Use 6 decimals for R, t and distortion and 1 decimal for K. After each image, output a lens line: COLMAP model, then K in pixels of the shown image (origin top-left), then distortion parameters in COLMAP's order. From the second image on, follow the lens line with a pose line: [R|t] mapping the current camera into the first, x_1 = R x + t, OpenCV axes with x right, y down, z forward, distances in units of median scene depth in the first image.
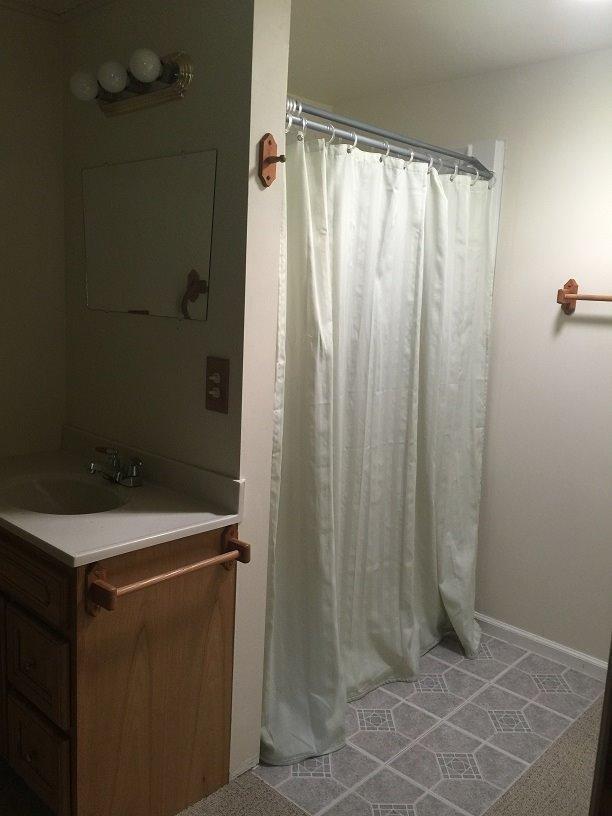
lens RADIAL K [[688.1, 0, 306.0], [0, 688.1, 408.0], [0, 0, 1]] dist [0.092097, -0.131895]
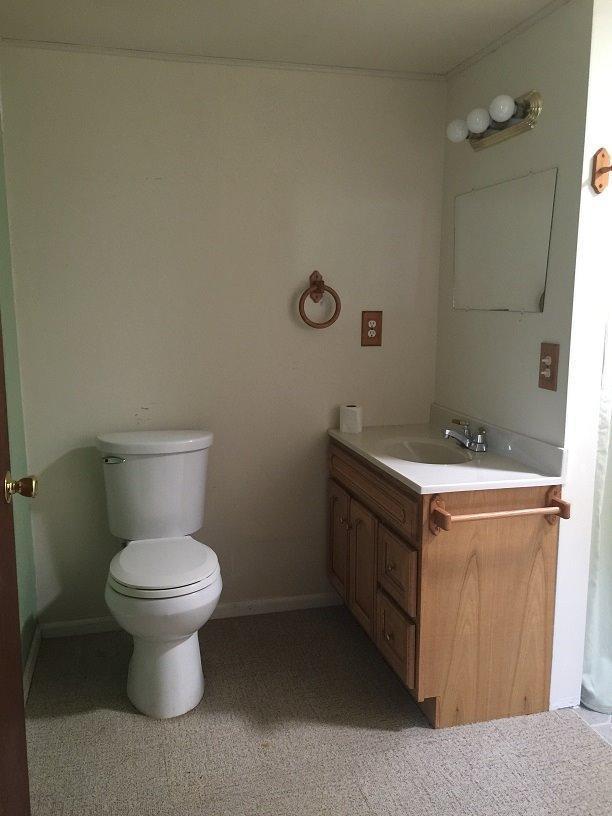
lens RADIAL K [[688.1, 0, 306.0], [0, 688.1, 408.0], [0, 0, 1]] dist [0.092097, -0.131895]
pose [[0.848611, 0.039407, -0.527547, 0.148739], [-0.046299, 0.998928, 0.000141, 0.056842], [0.526987, 0.024305, 0.849526, -0.222896]]
